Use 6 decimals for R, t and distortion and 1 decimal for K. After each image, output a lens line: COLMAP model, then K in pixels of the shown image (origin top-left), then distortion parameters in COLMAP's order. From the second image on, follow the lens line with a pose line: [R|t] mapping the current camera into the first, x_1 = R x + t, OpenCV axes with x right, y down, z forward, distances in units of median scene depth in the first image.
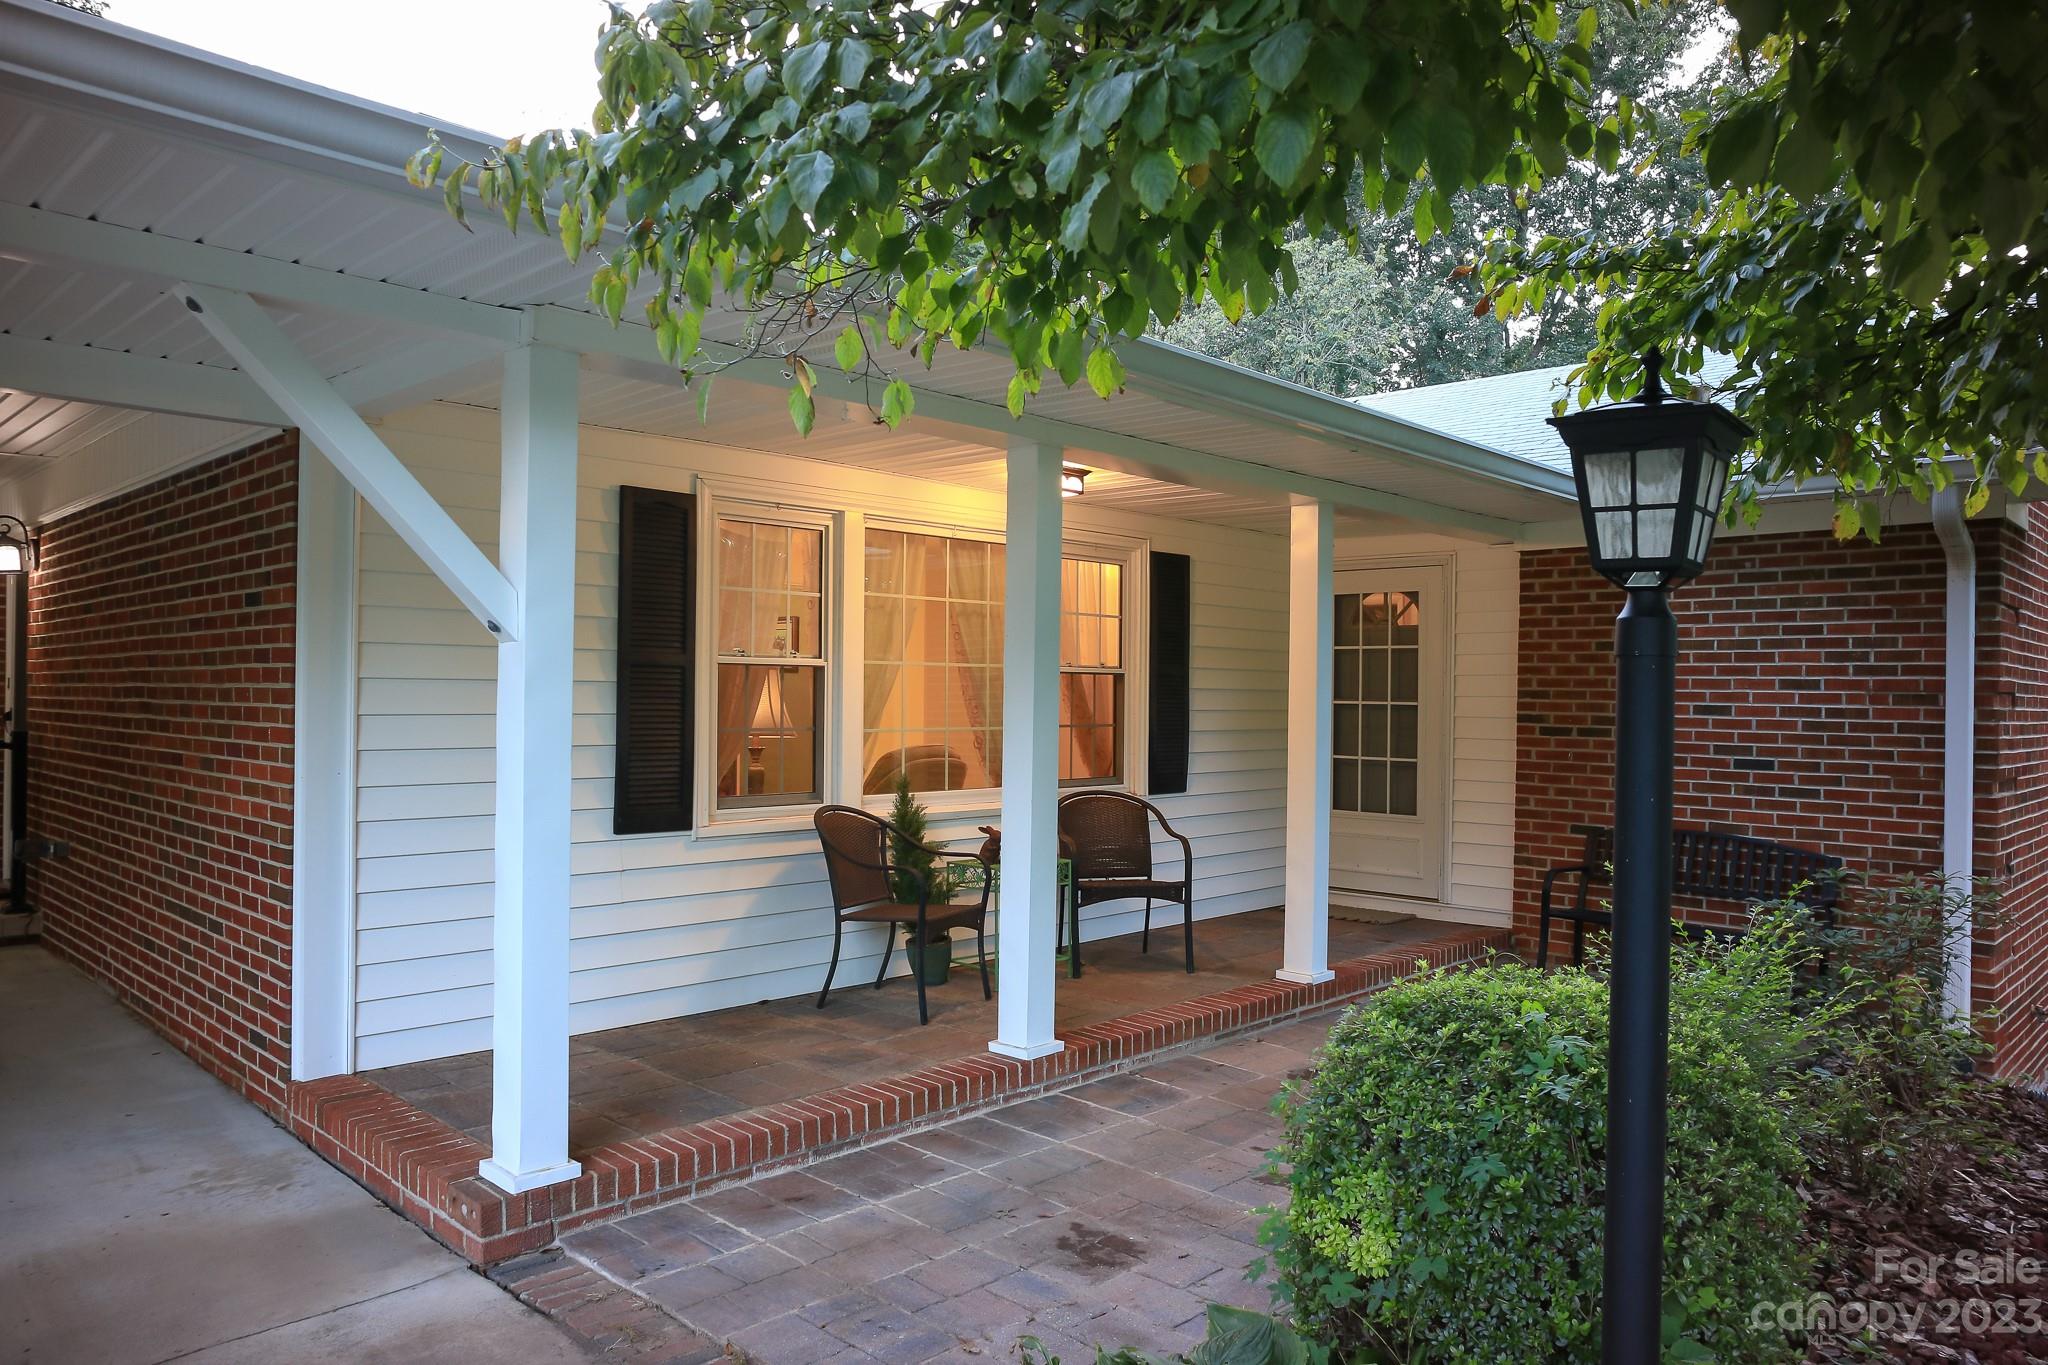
lens RADIAL K [[1379.3, 0, 1030.5], [0, 1379.3, 692.8], [0, 0, 1]] dist [-0.068046, 0.052282]
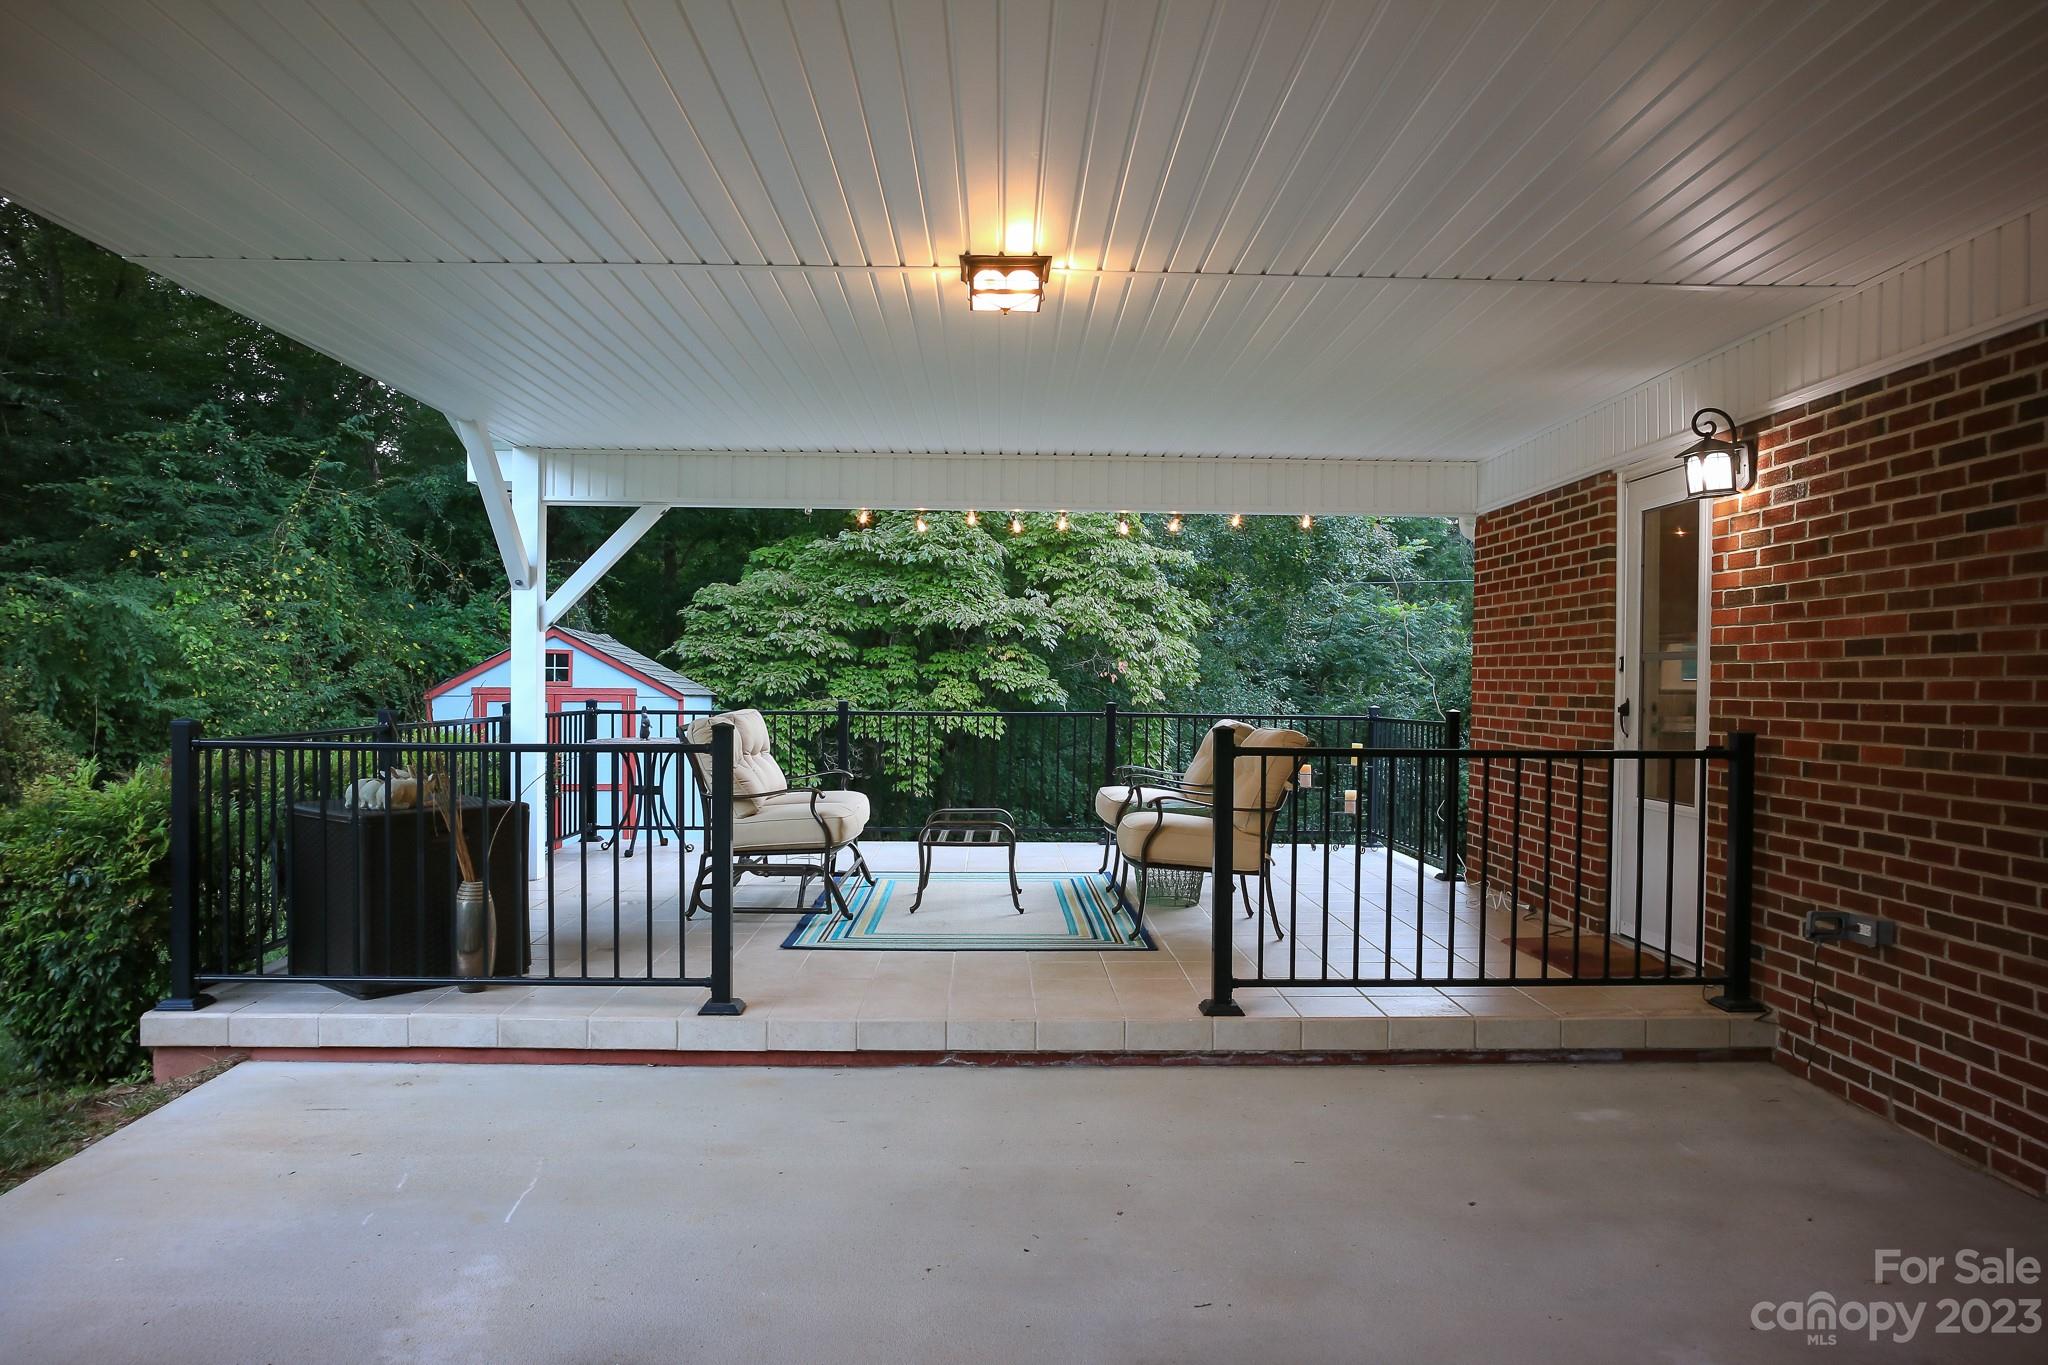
lens RADIAL K [[1379.3, 0, 1034.7], [0, 1379.3, 694.2], [0, 0, 1]] dist [-0.068046, 0.052282]
pose [[0.714064, 0.000777, -0.700080, -0.652560], [0.000210, 0.999999, 0.001324, 0.010741], [0.700080, -0.001093, 0.714063, 0.356439]]
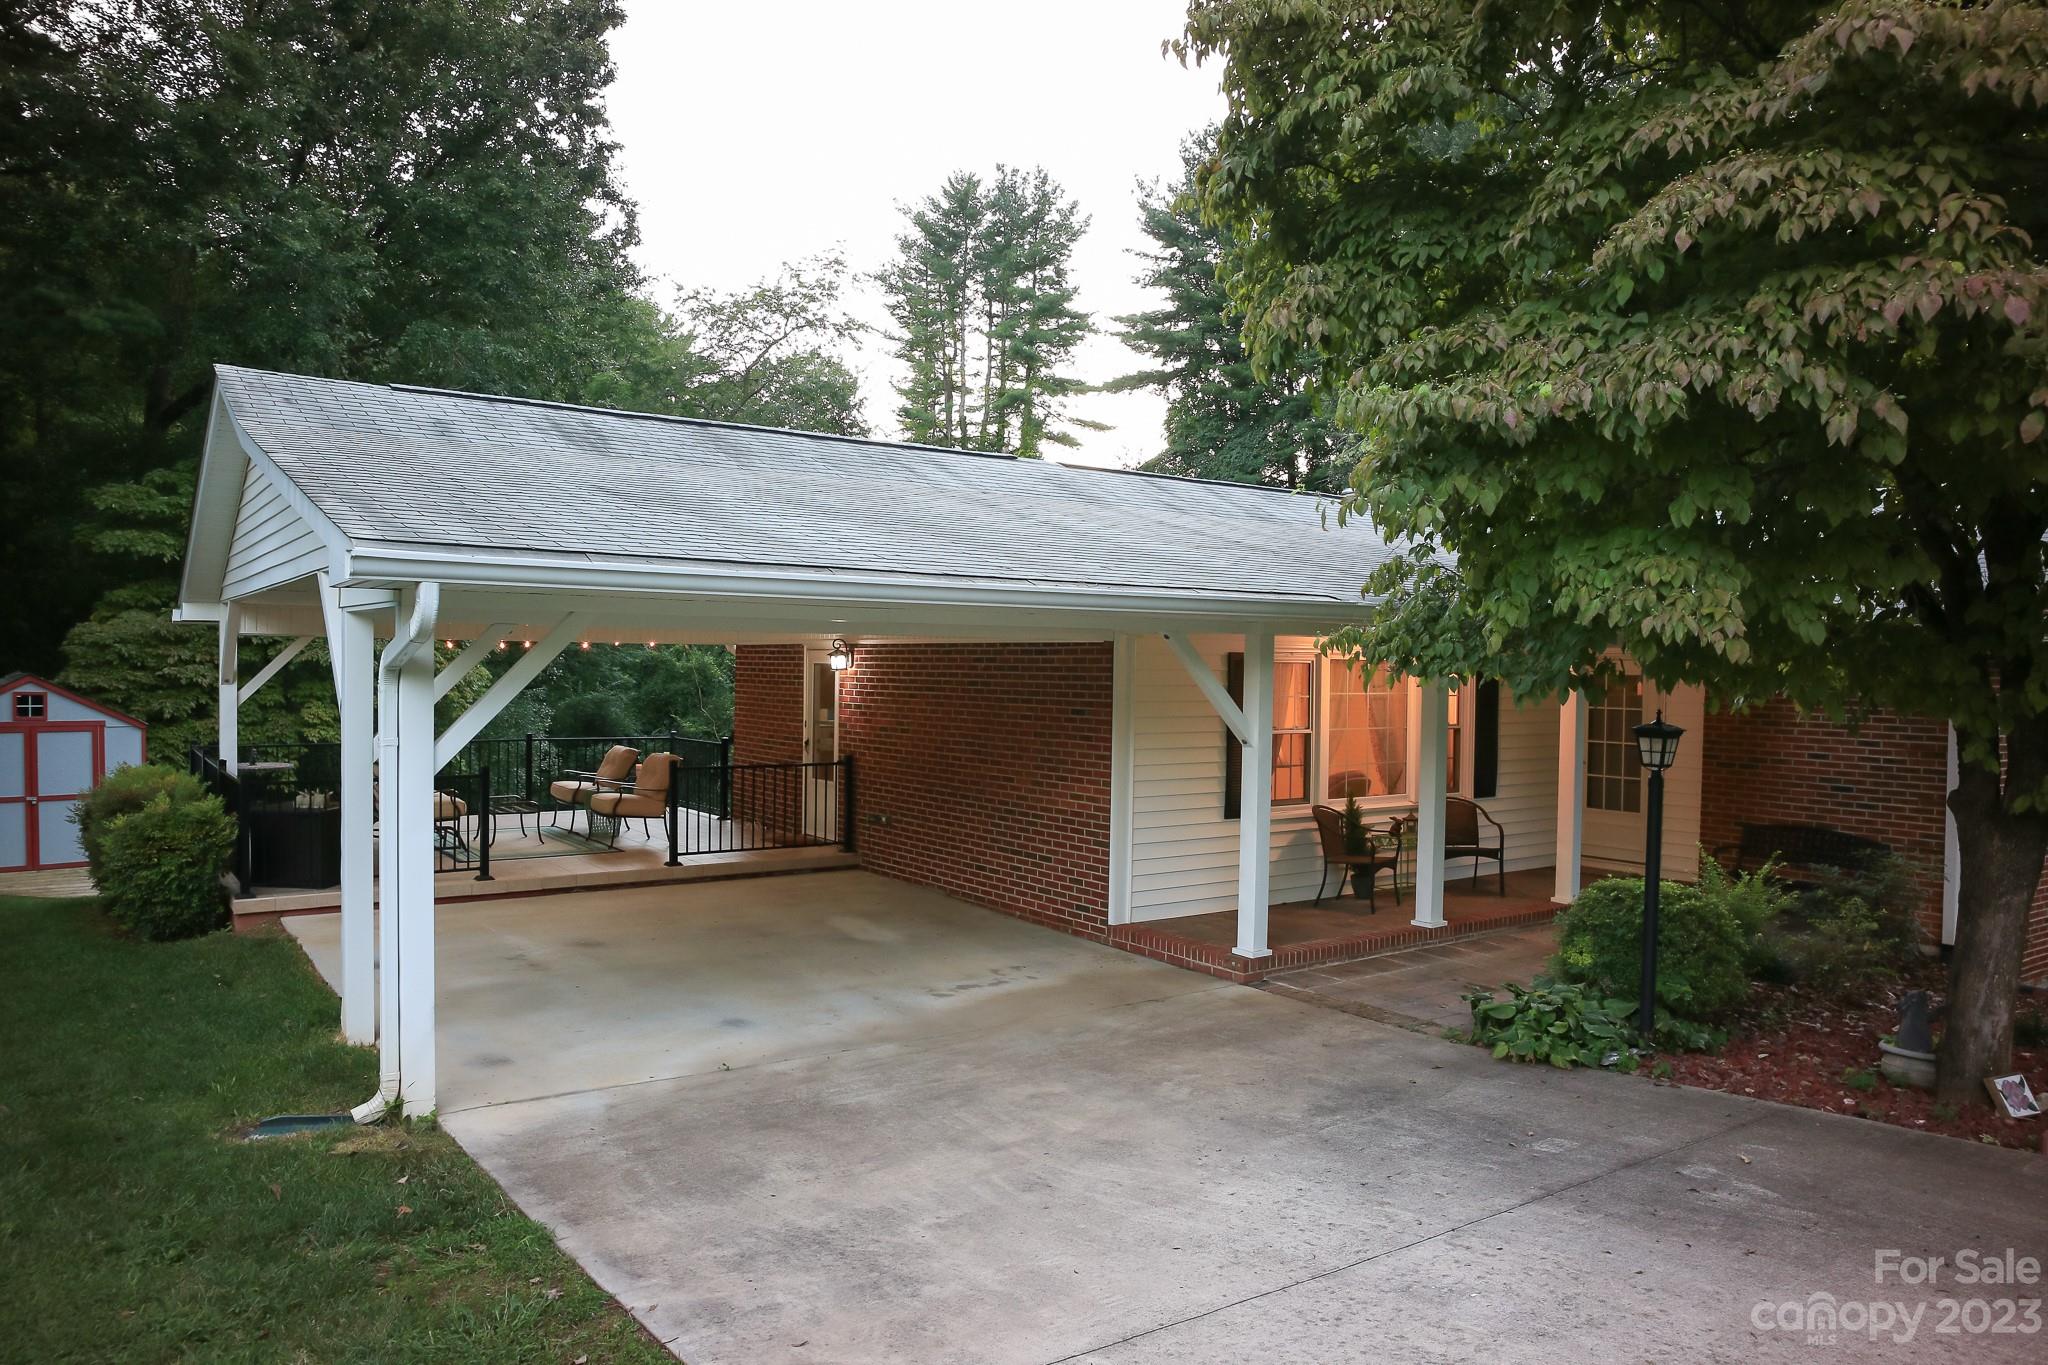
lens RADIAL K [[1379.3, 0, 1029.9], [0, 1379.3, 692.7], [0, 0, 1]] dist [-0.068046, 0.052282]
pose [[0.983525, 0.005181, -0.180700, -0.195496], [-0.001556, 0.999795, 0.020199, -0.118685], [0.180767, -0.019585, 0.983331, -1.009042]]
